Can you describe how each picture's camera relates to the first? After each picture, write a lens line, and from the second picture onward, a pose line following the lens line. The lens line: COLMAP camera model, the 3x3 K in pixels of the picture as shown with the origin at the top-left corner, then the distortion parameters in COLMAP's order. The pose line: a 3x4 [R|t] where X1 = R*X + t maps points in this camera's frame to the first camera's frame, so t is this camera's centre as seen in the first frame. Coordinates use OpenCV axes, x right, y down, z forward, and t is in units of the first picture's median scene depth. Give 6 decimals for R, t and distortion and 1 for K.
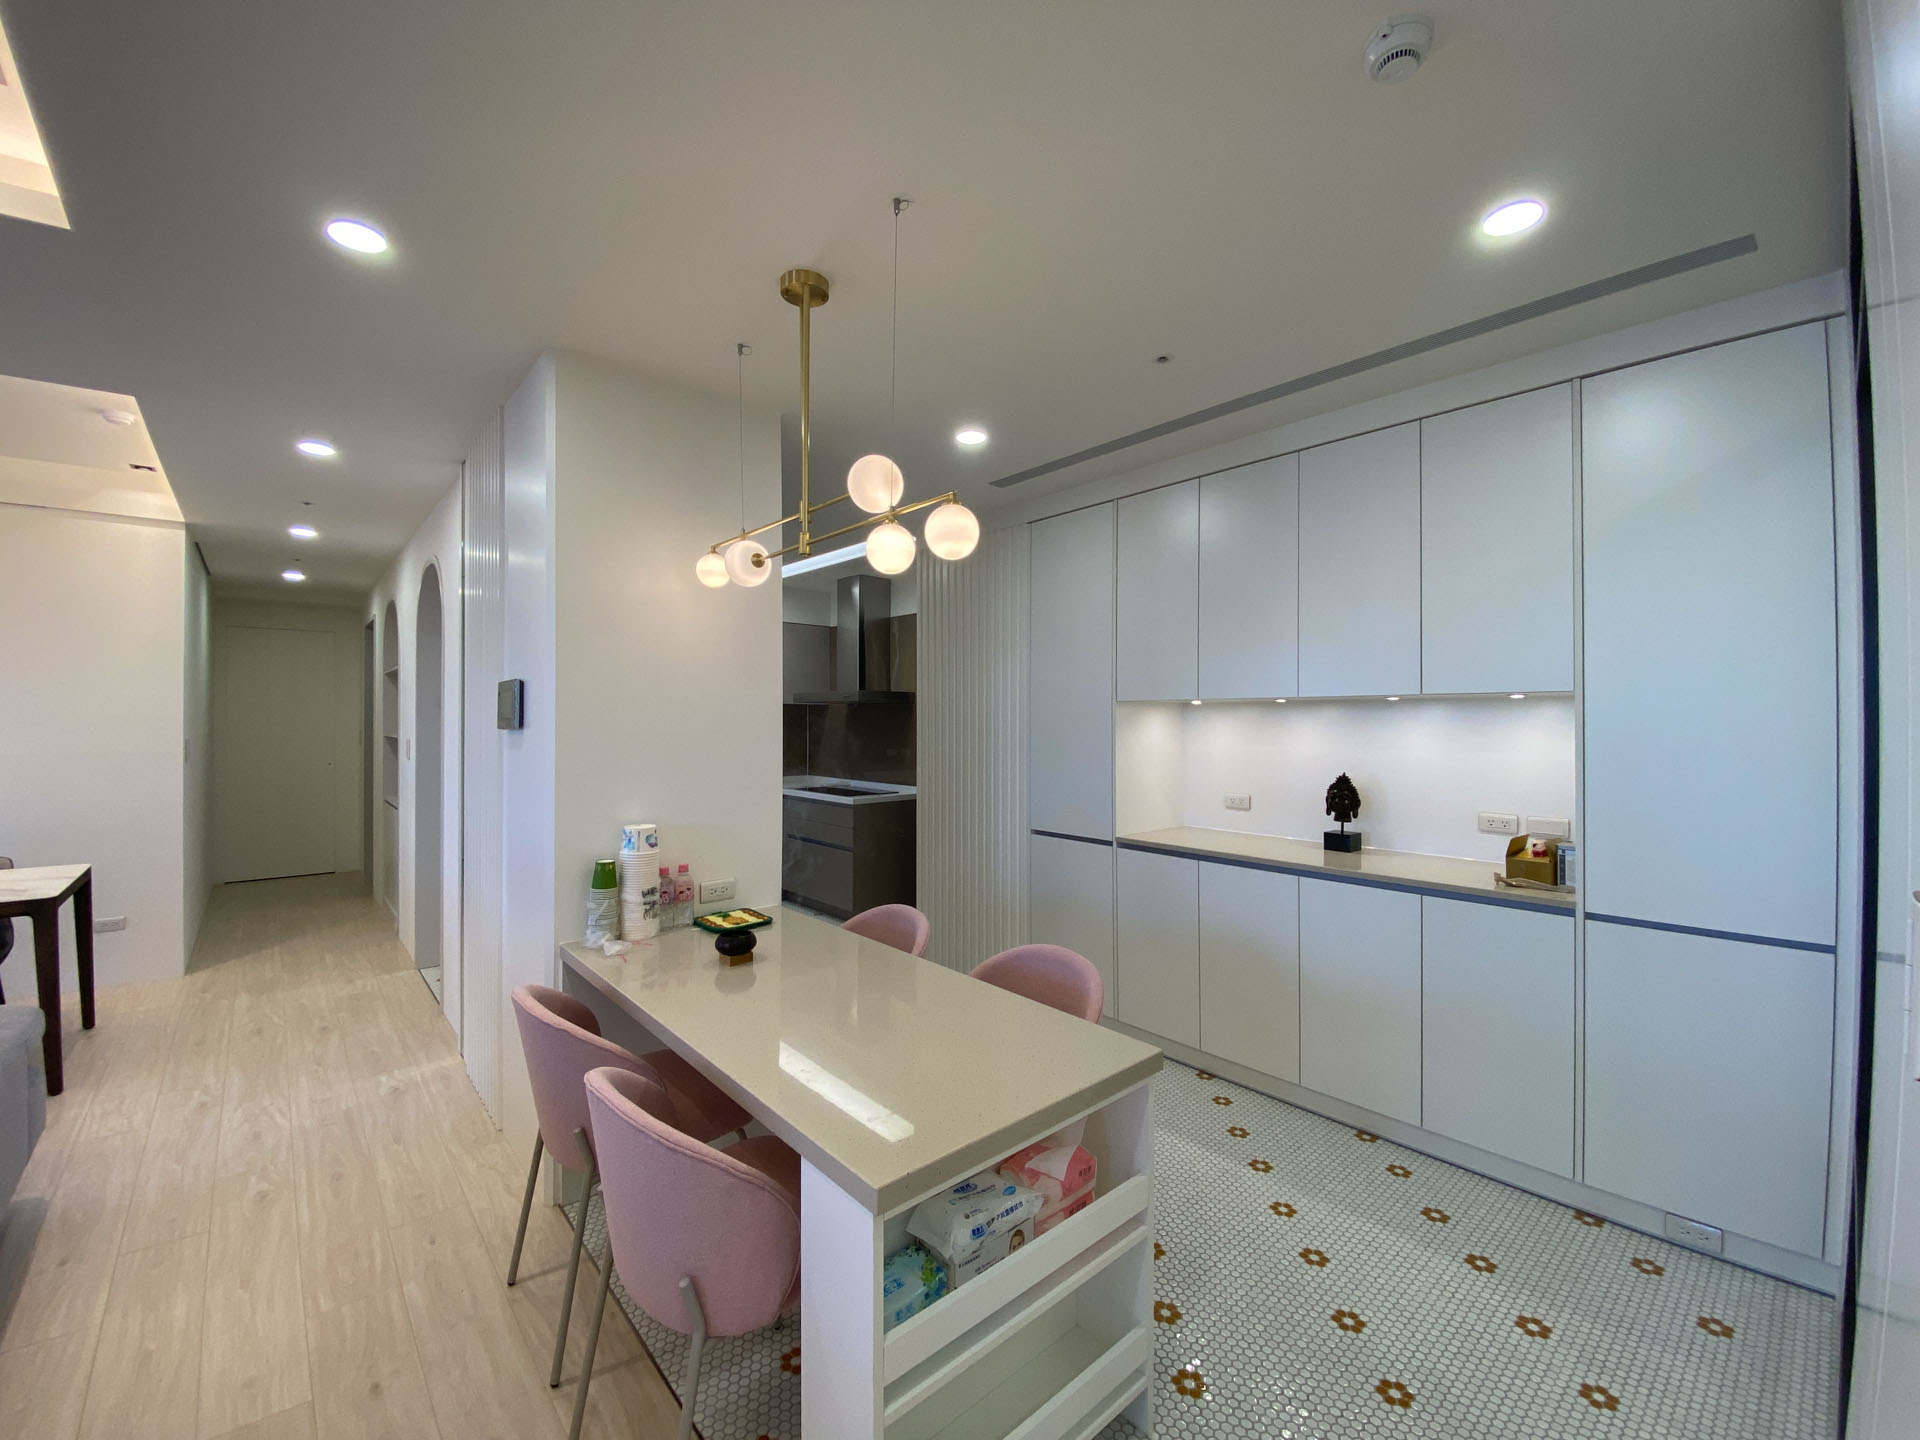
lens RADIAL K [[808.9, 0, 990.2], [0, 808.9, 710.9], [0, 0, 1]] dist [0.005980, -0.013549]
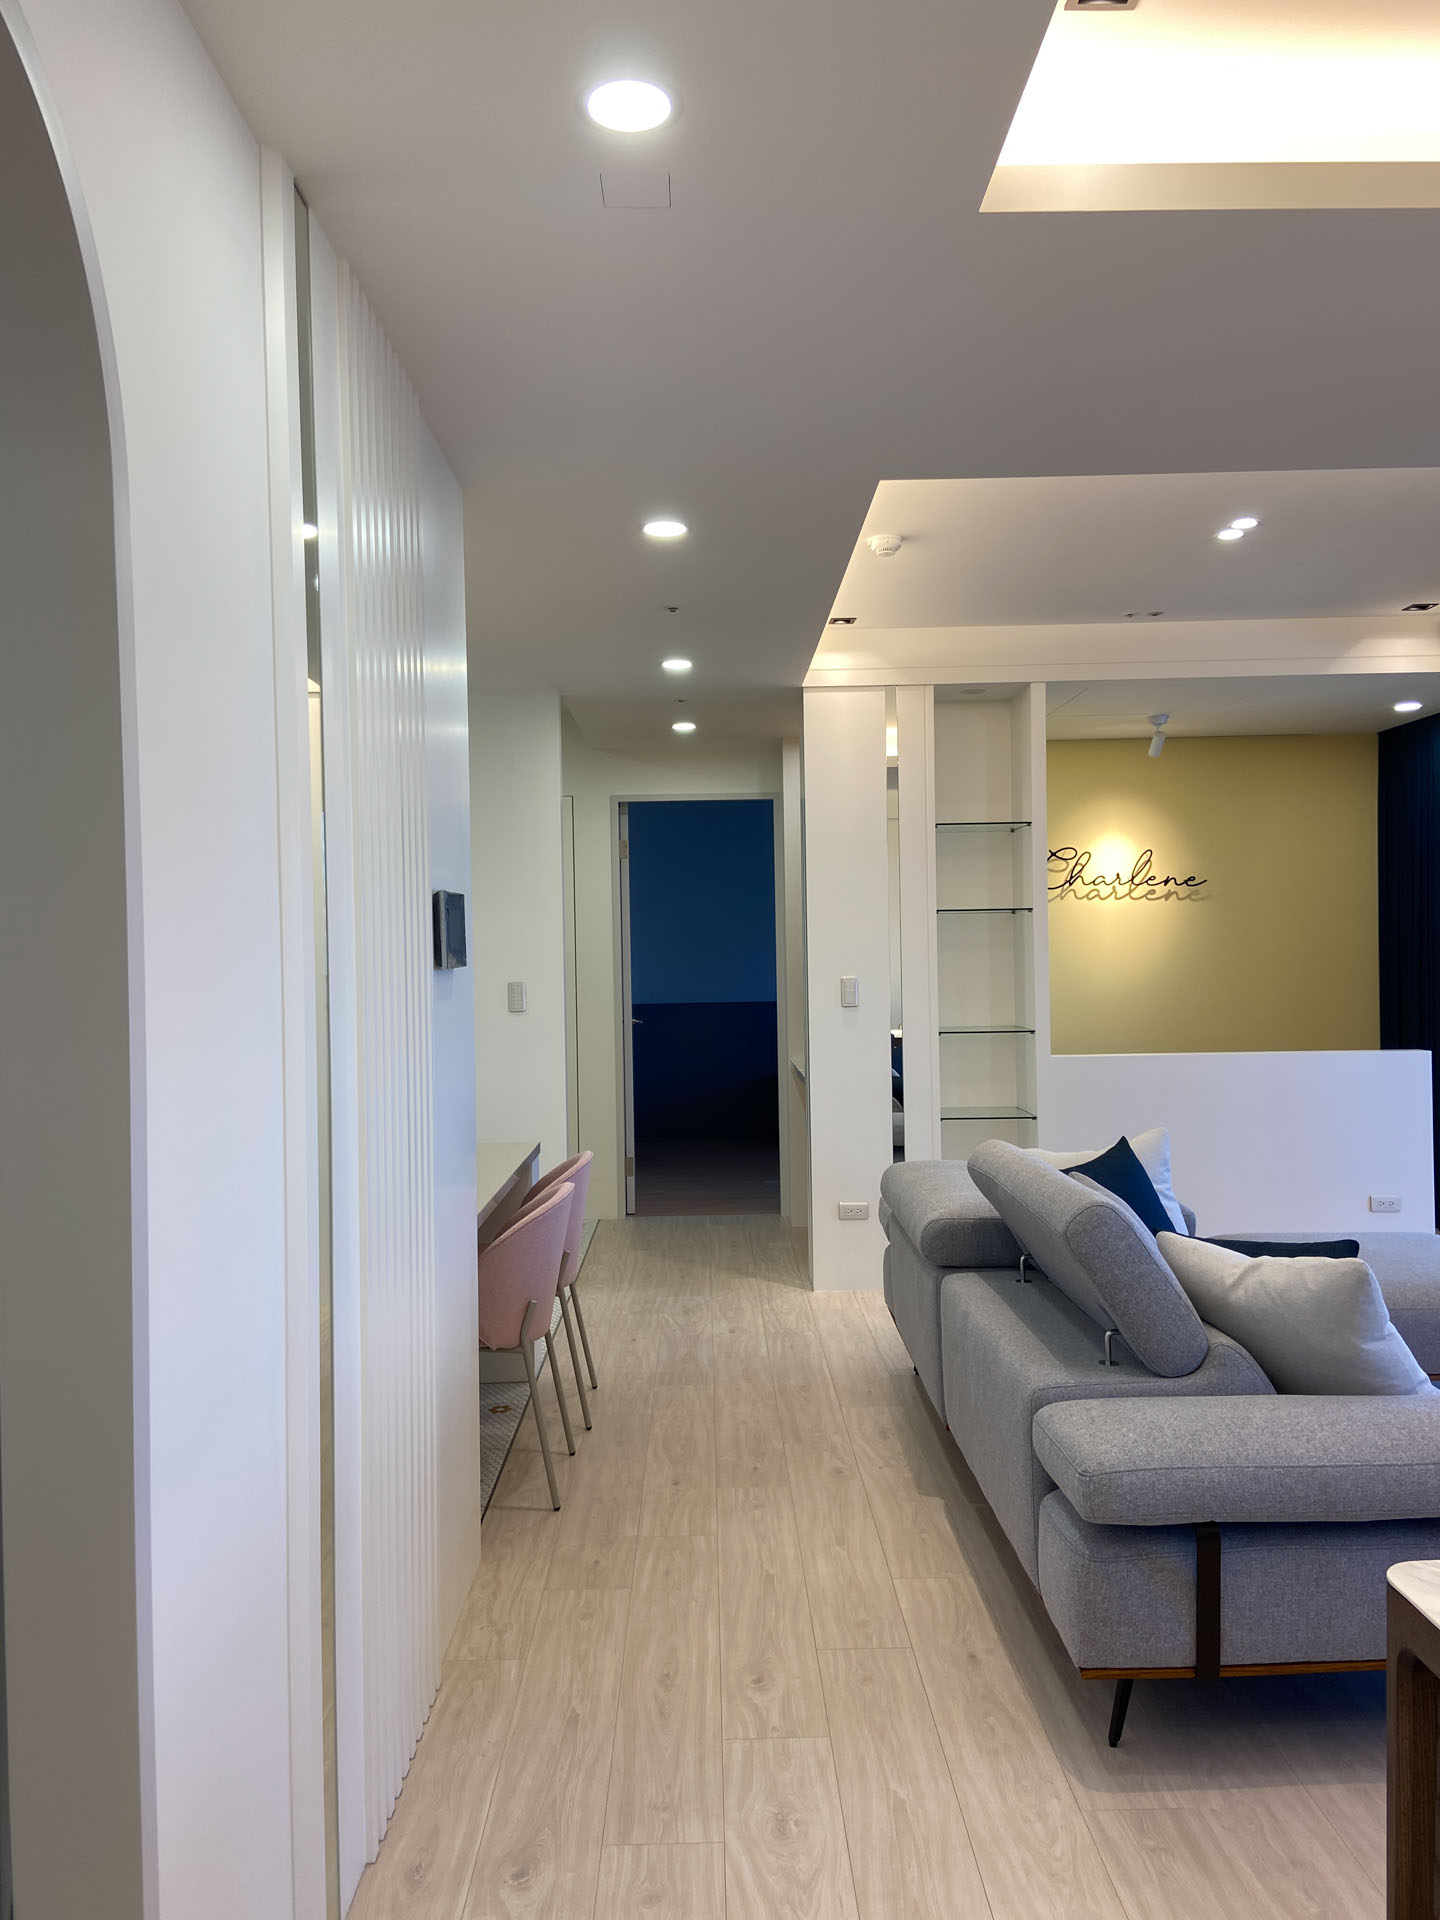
lens RADIAL K [[1514.7, 0, 720.0], [0, 1514.7, 960.0], [0, 0, 1]] dist [0.160088, -0.189382]
pose [[-0.751895, 0.014026, 0.659133, -1.638909], [0.019052, 0.999818, 0.000458, 0.023326], [-0.659007, 0.012902, -0.752026, 1.863848]]
